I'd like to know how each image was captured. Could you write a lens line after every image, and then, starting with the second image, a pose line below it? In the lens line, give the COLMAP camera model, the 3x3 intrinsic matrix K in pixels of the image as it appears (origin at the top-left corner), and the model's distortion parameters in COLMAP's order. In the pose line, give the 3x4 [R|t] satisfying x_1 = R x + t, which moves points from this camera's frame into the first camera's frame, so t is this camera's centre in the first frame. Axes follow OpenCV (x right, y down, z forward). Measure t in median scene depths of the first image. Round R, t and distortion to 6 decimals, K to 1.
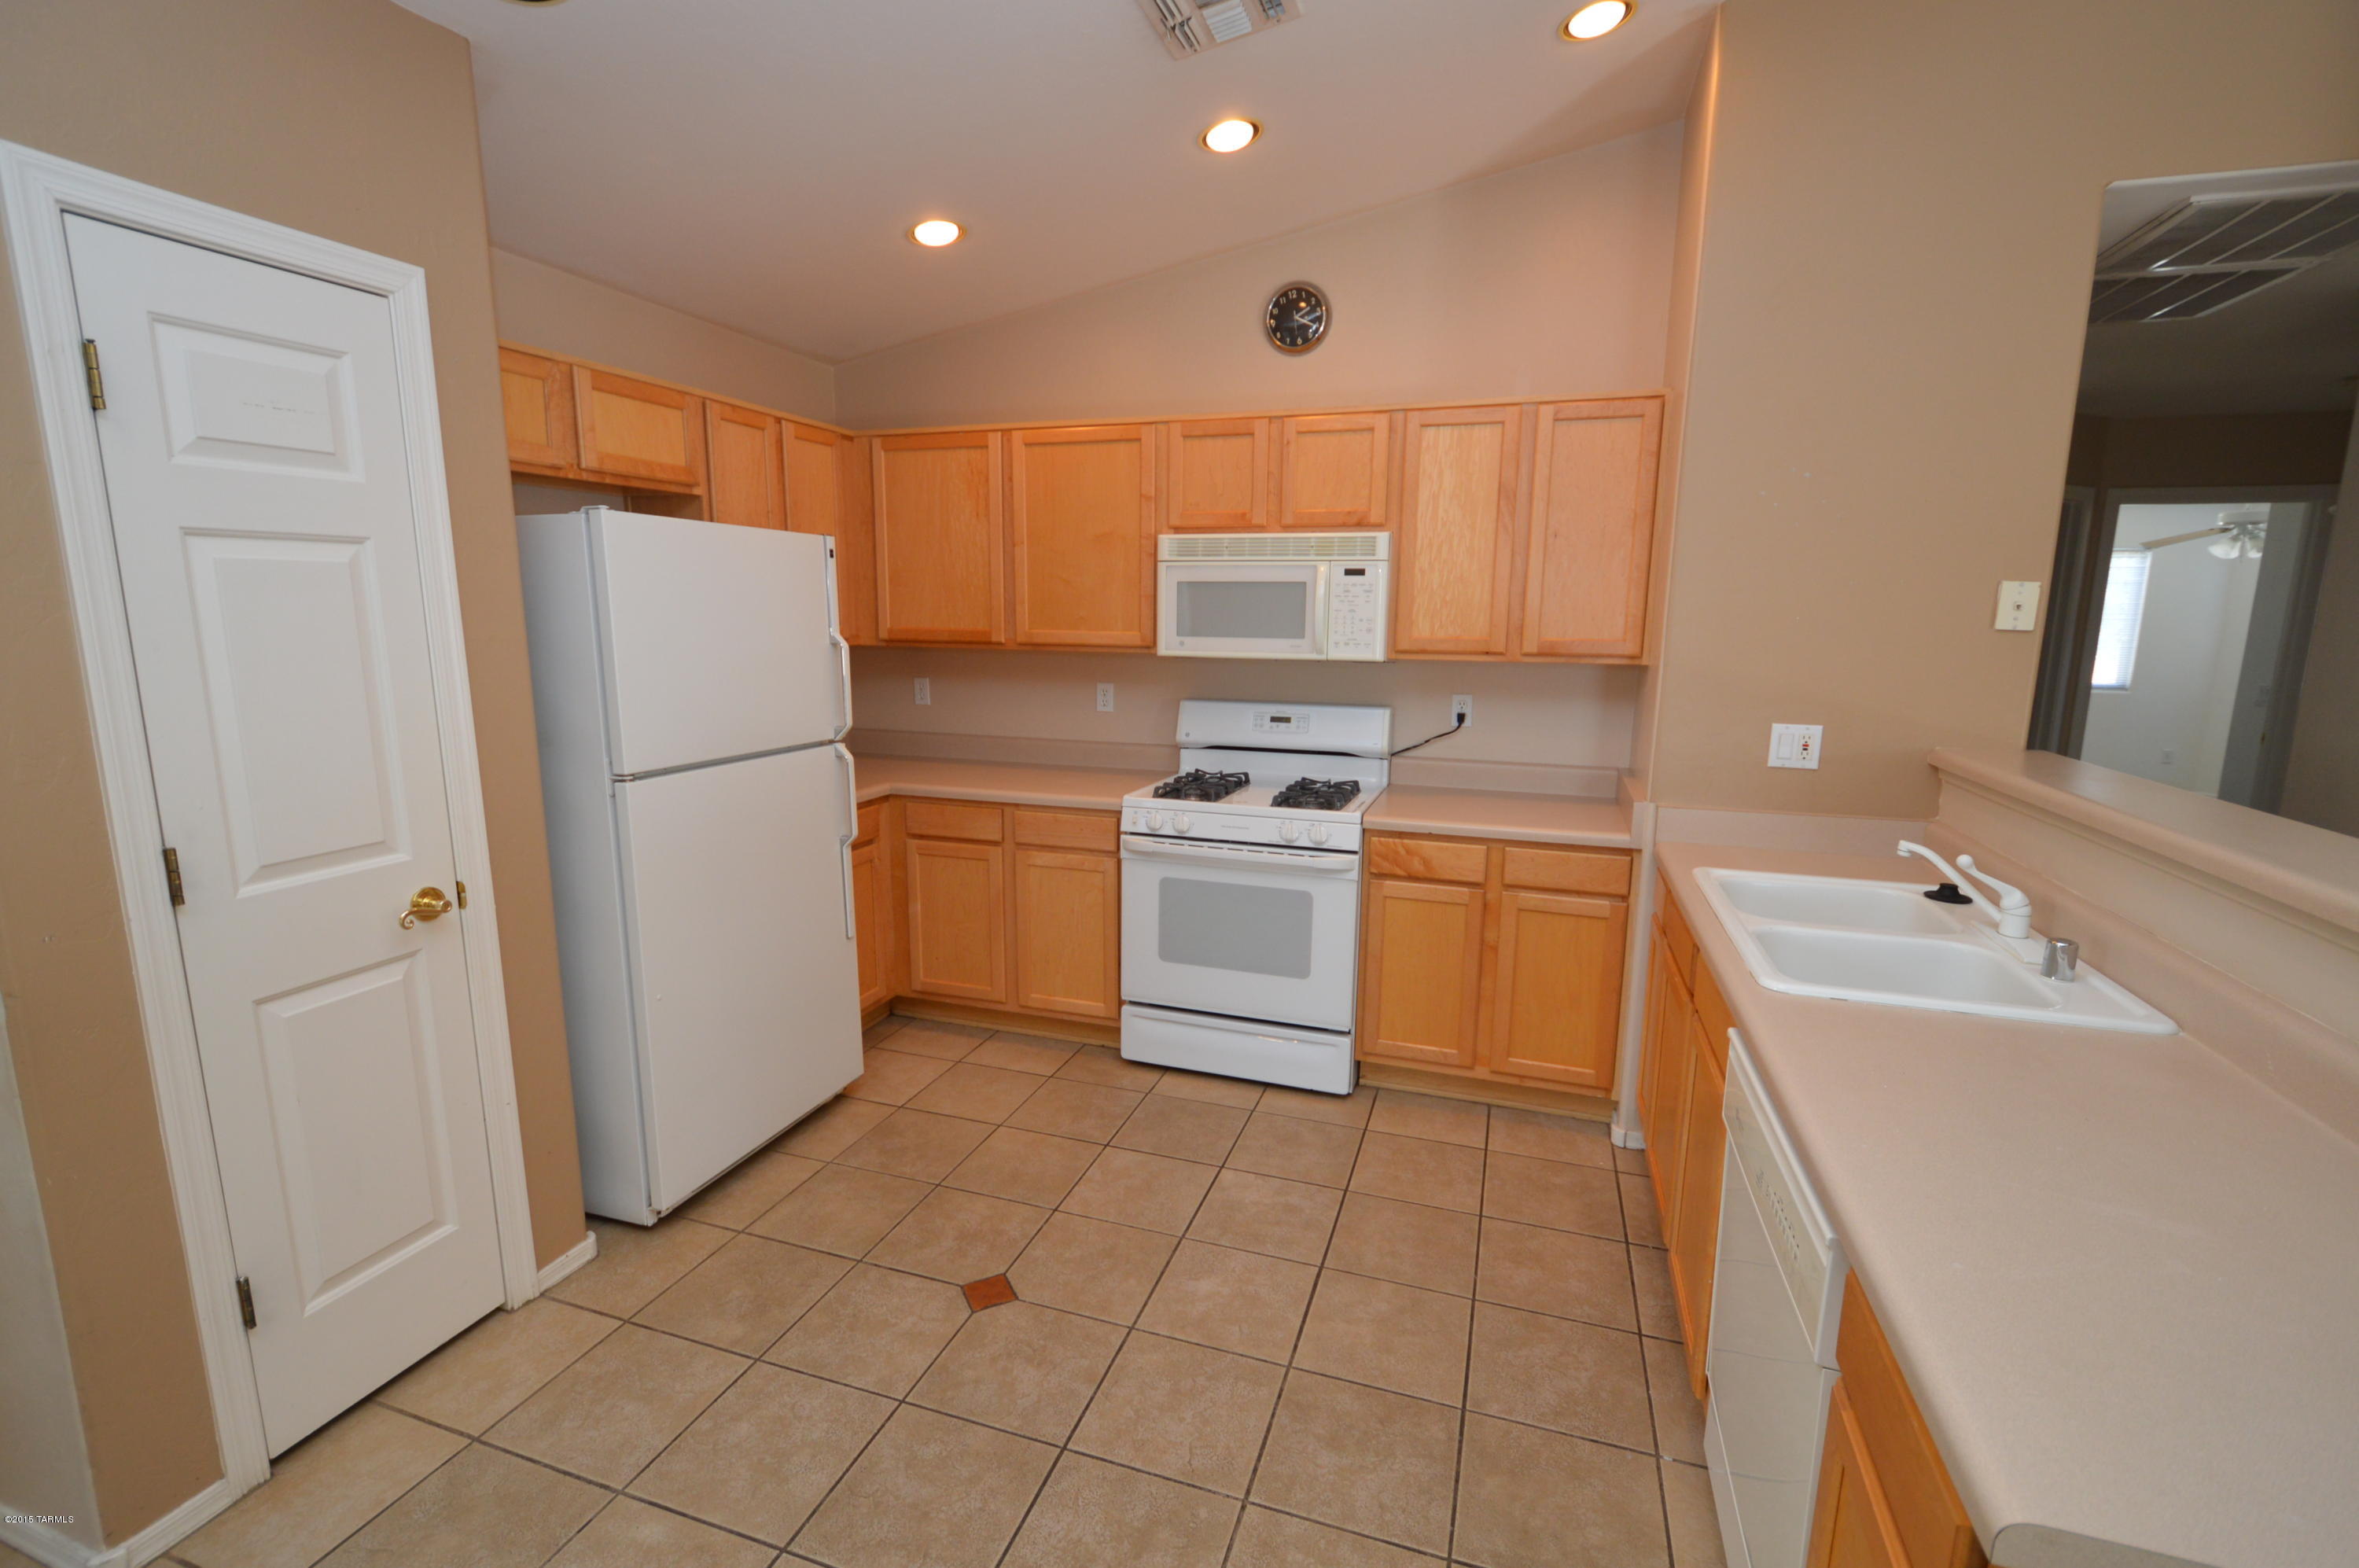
lens RADIAL K [[1039.4, 0, 1176.8], [0, 1039.4, 788.1], [0, 0, 1]] dist [0.001011, -0.000012]
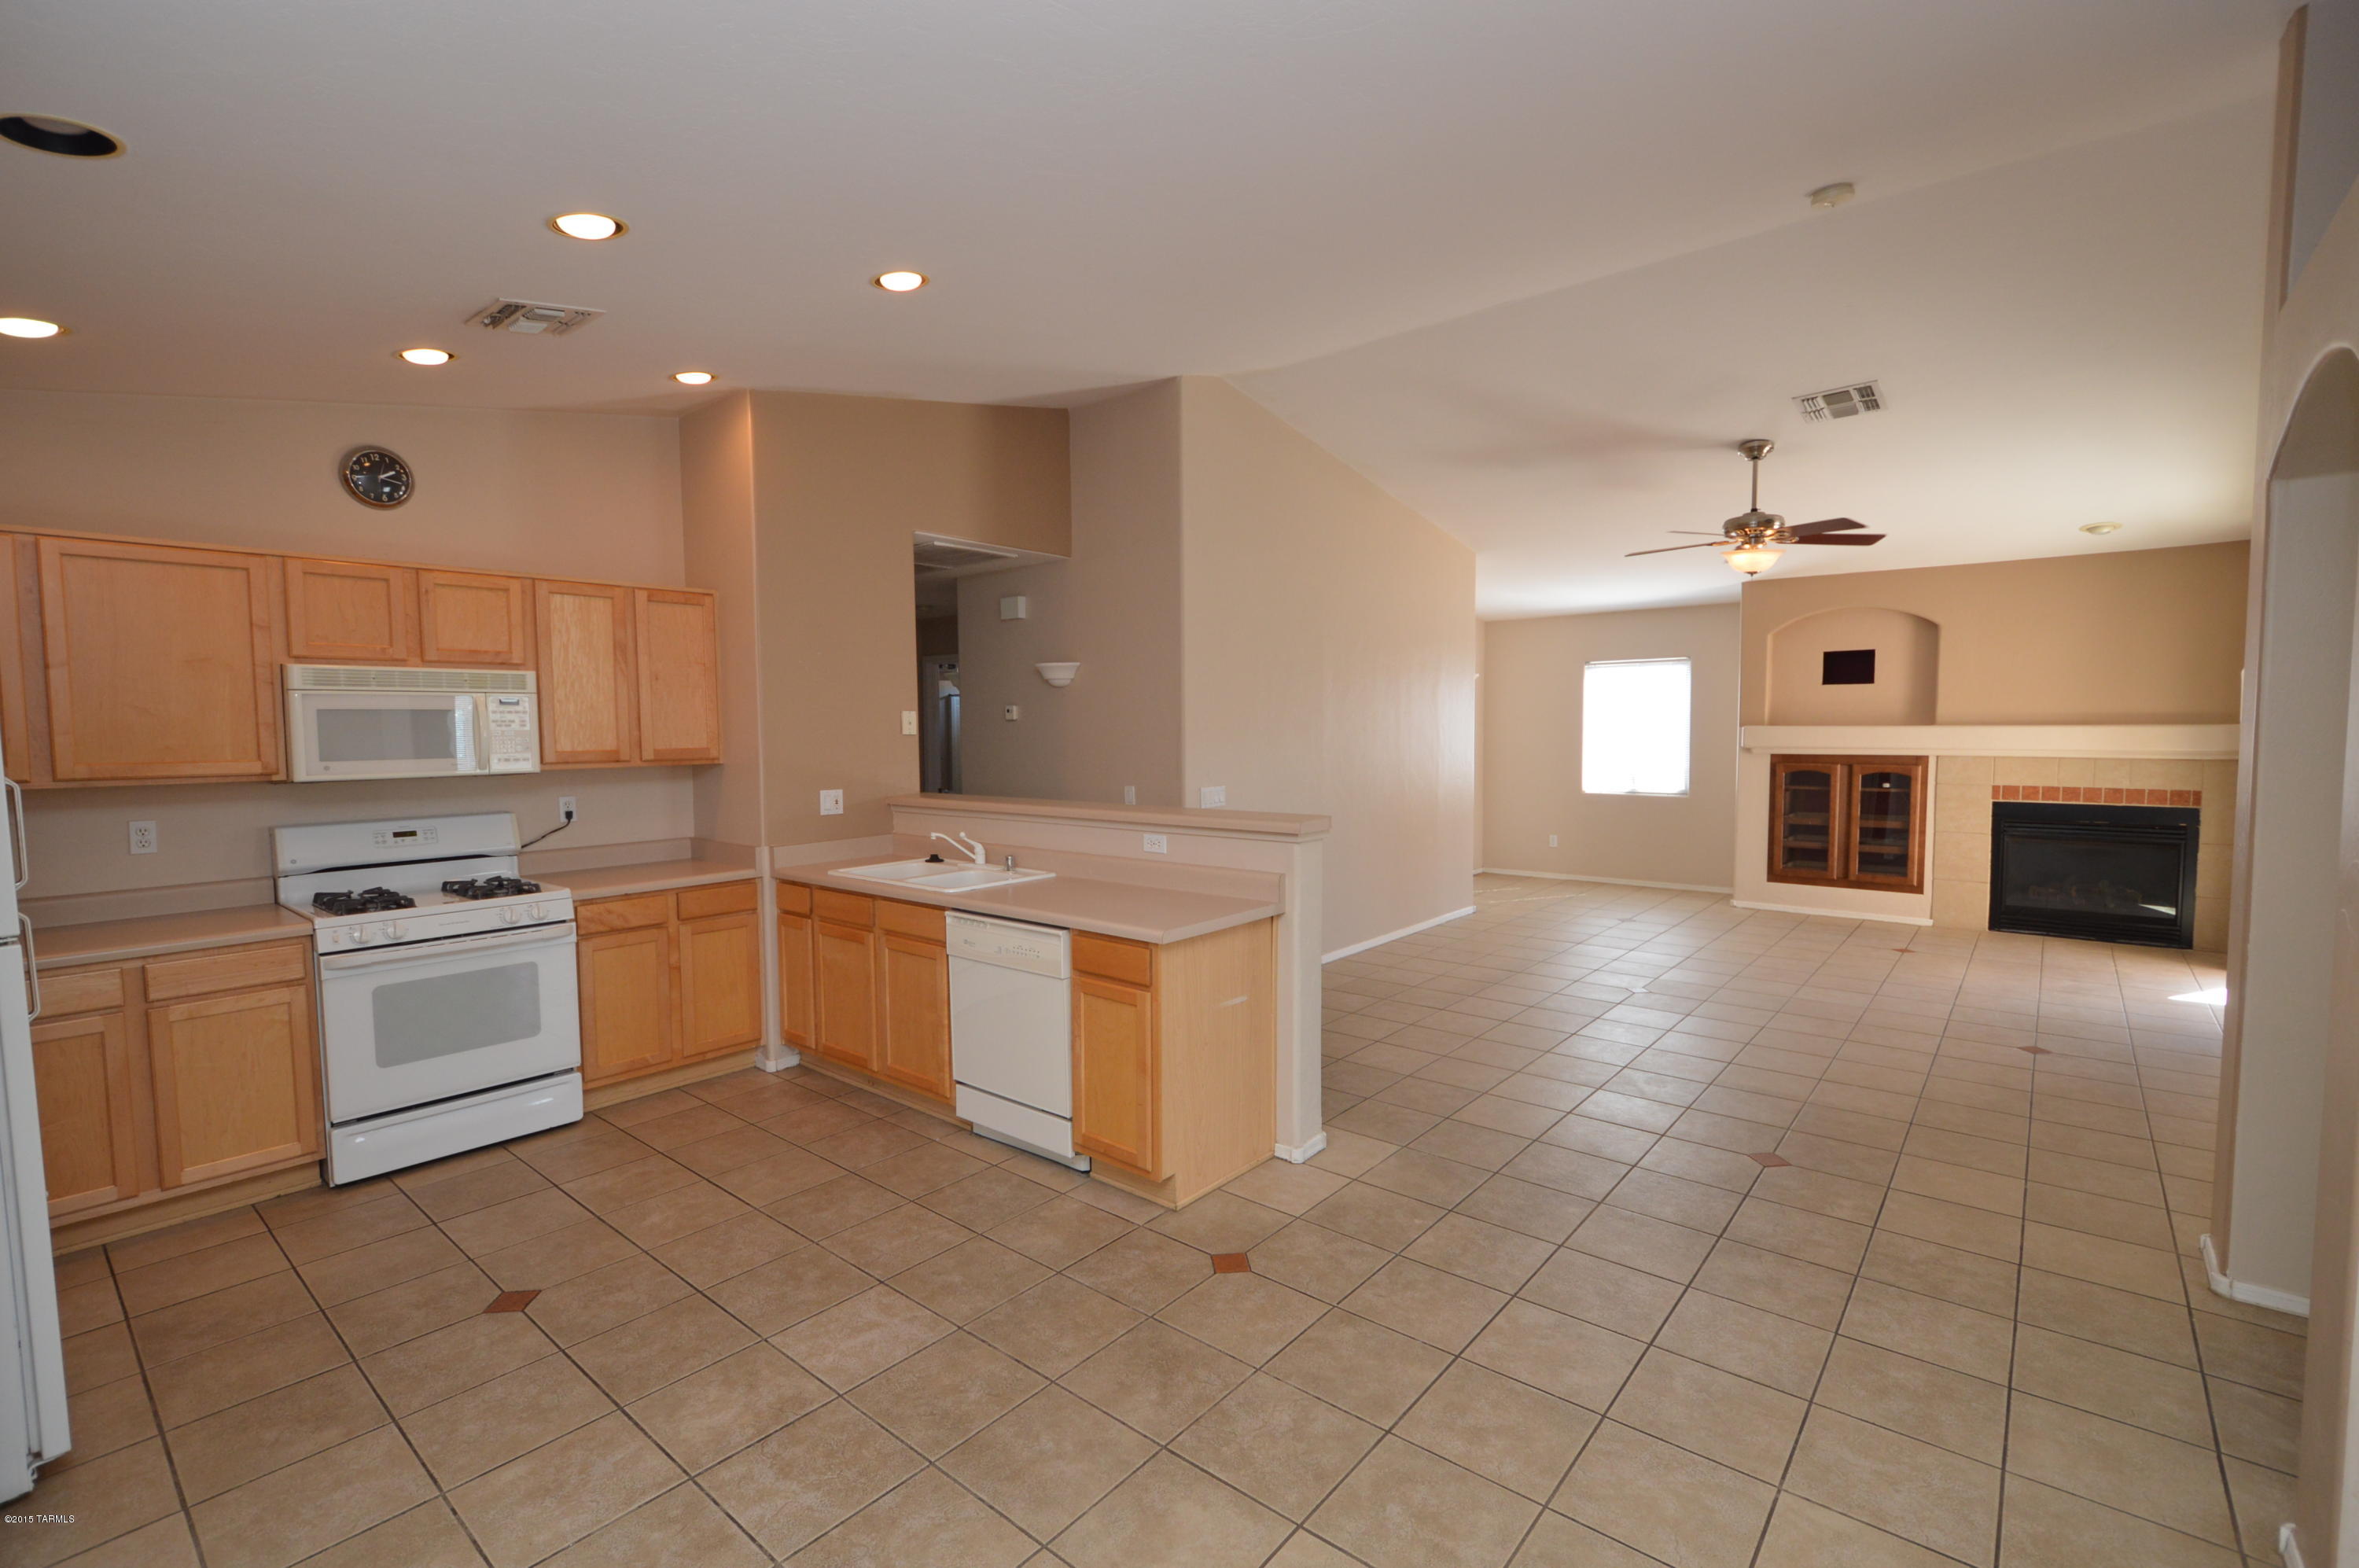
lens RADIAL K [[1039.4, 0, 1176.8], [0, 1039.4, 788.1], [0, 0, 1]] dist [0.001011, -0.000012]
pose [[0.364495, -0.071455, 0.928460, -0.698651], [0.172175, 0.985032, 0.008217, 0.019033], [-0.915150, 0.156863, 0.371342, -0.168172]]
